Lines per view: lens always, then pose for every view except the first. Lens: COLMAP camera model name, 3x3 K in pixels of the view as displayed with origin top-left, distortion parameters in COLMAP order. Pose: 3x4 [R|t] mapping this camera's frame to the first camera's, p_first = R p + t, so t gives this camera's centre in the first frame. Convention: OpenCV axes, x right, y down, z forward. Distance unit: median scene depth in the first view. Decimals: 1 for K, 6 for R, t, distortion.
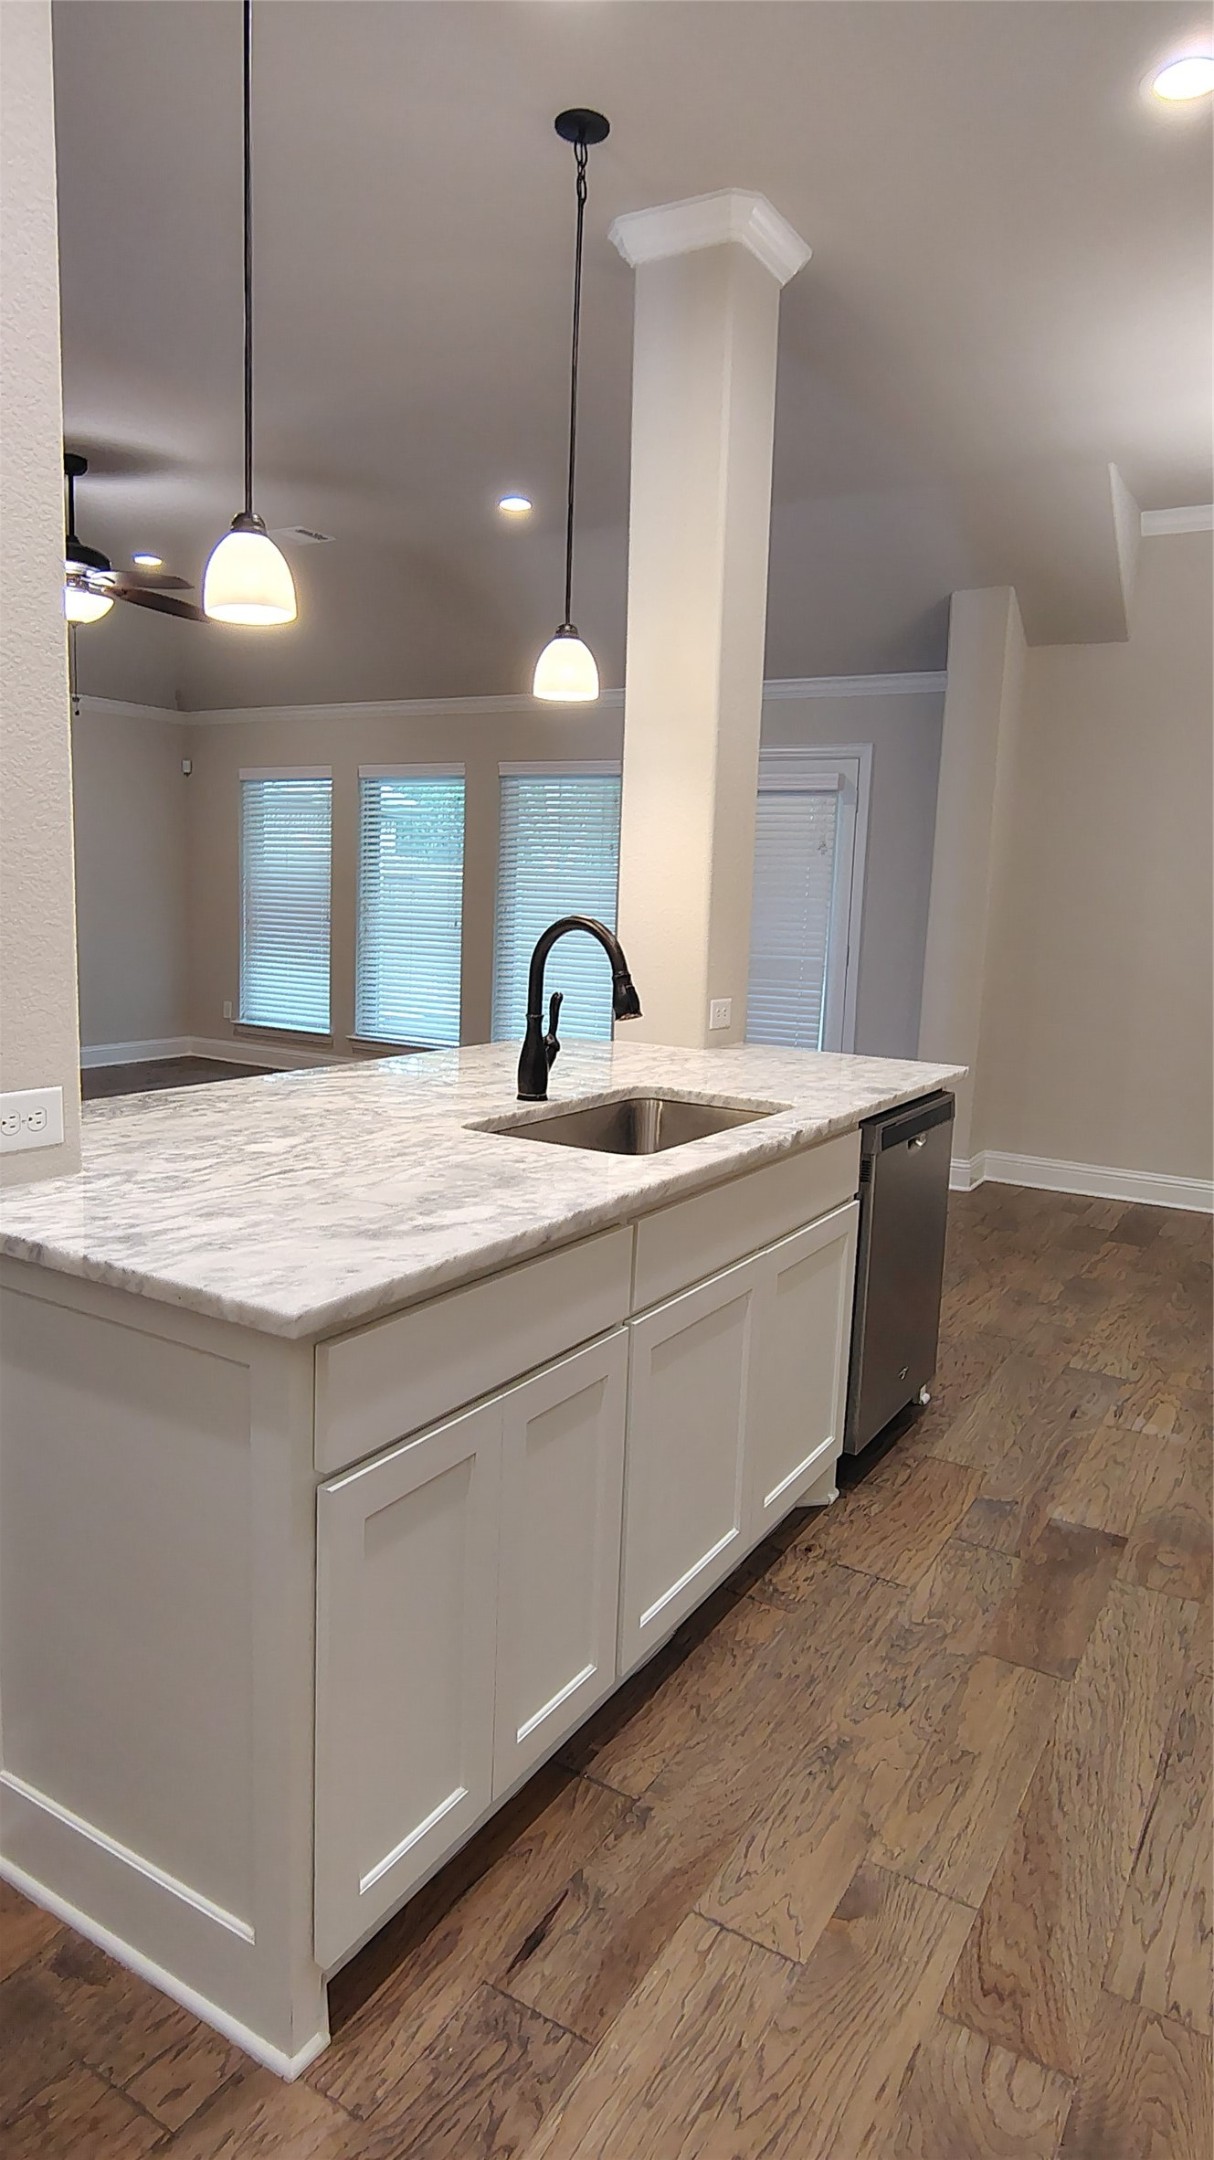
lens RADIAL K [[1260.1, 0, 599.7], [0, 1260.1, 1072.6], [0, 0, 1]] dist [-0.012601, 0.000661]
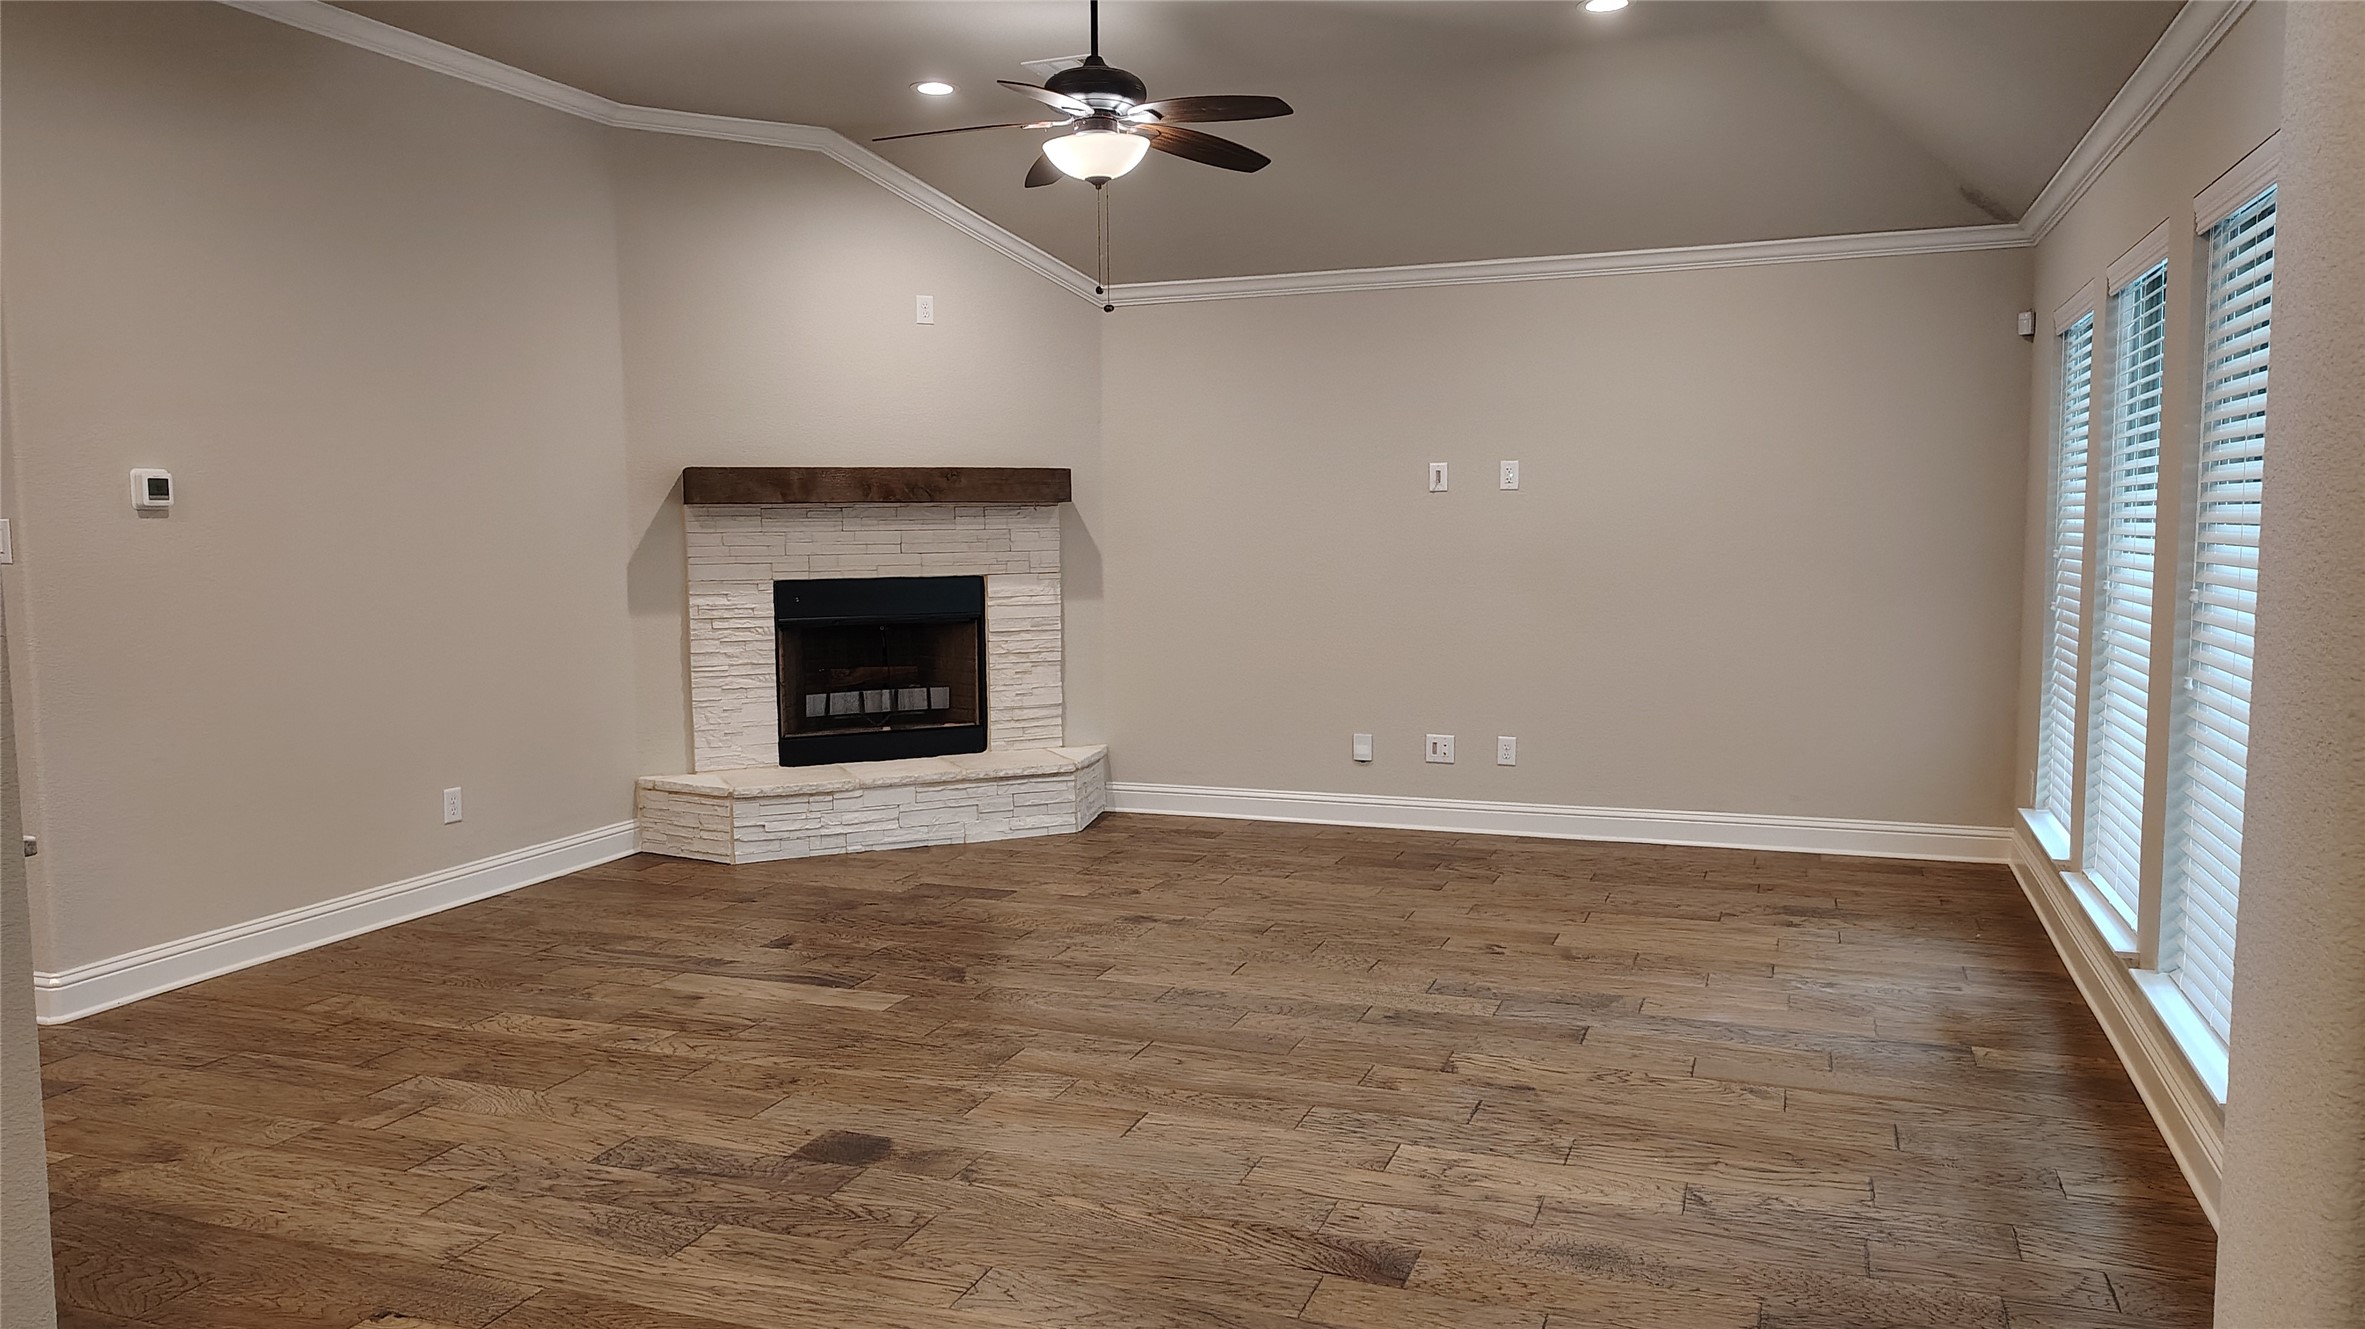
lens RADIAL K [[1616.5, 0, 1190.0], [0, 1616.5, 671.4], [0, 0, 1]] dist [0.038535, -0.044126]
pose [[0.193360, 0.051213, -0.979790, 0.421278], [-0.127081, 0.991532, 0.026748, -0.105227], [0.972863, 0.119341, 0.198231, 0.793544]]
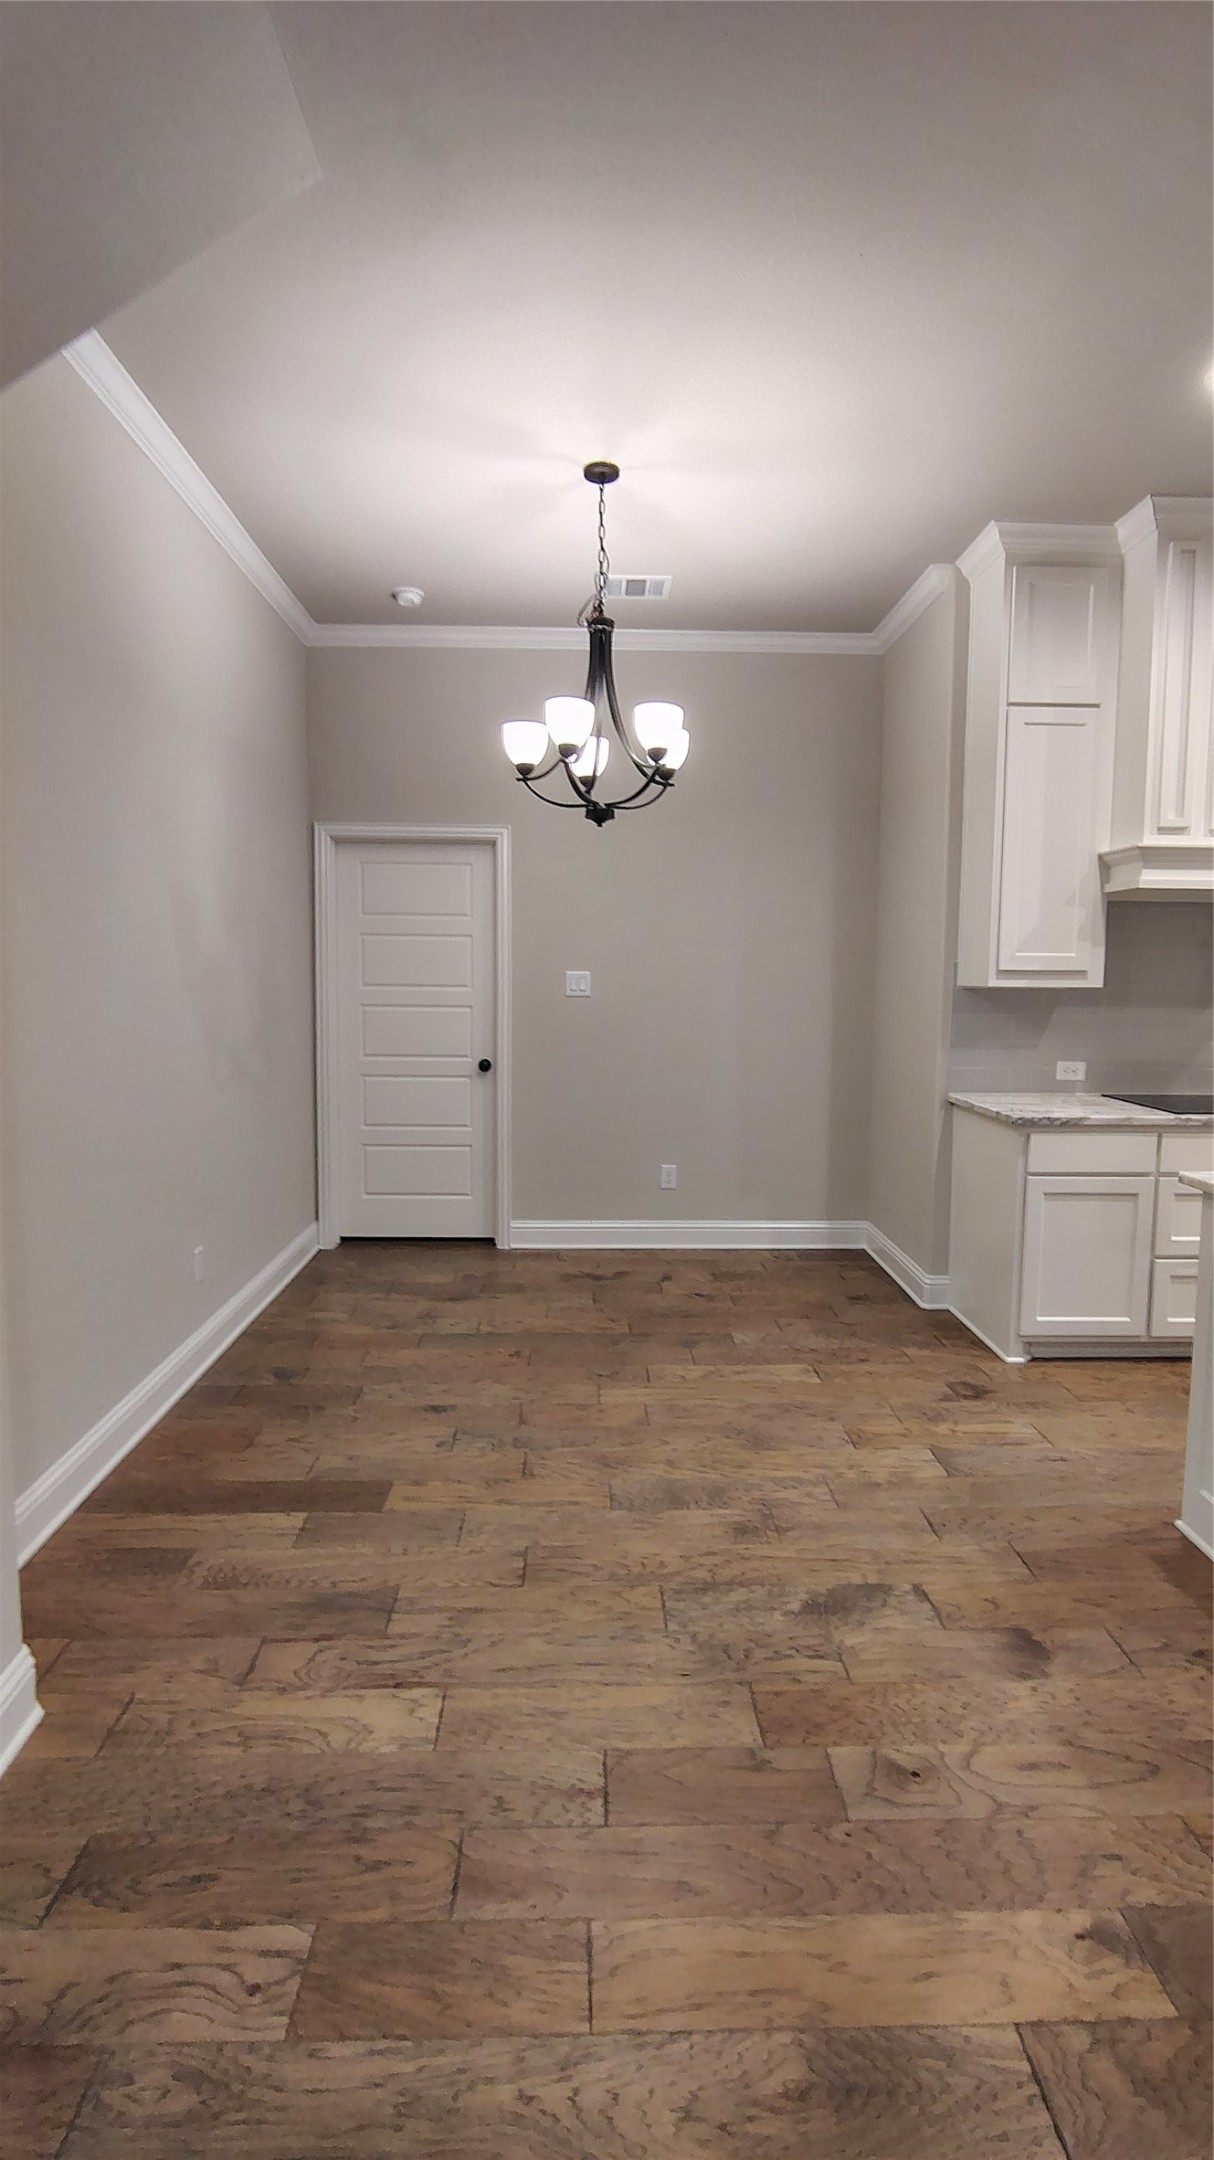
lens RADIAL K [[1008.9, 0, 608.7], [0, 1008.9, 1062.4], [0, 0, 1]] dist [-0.010679, 0.000593]
pose [[-0.547622, -0.113649, 0.828972, -0.052373], [0.094364, 0.976023, 0.196147, -0.151614], [-0.831388, 0.185640, -0.523767, 0.948506]]
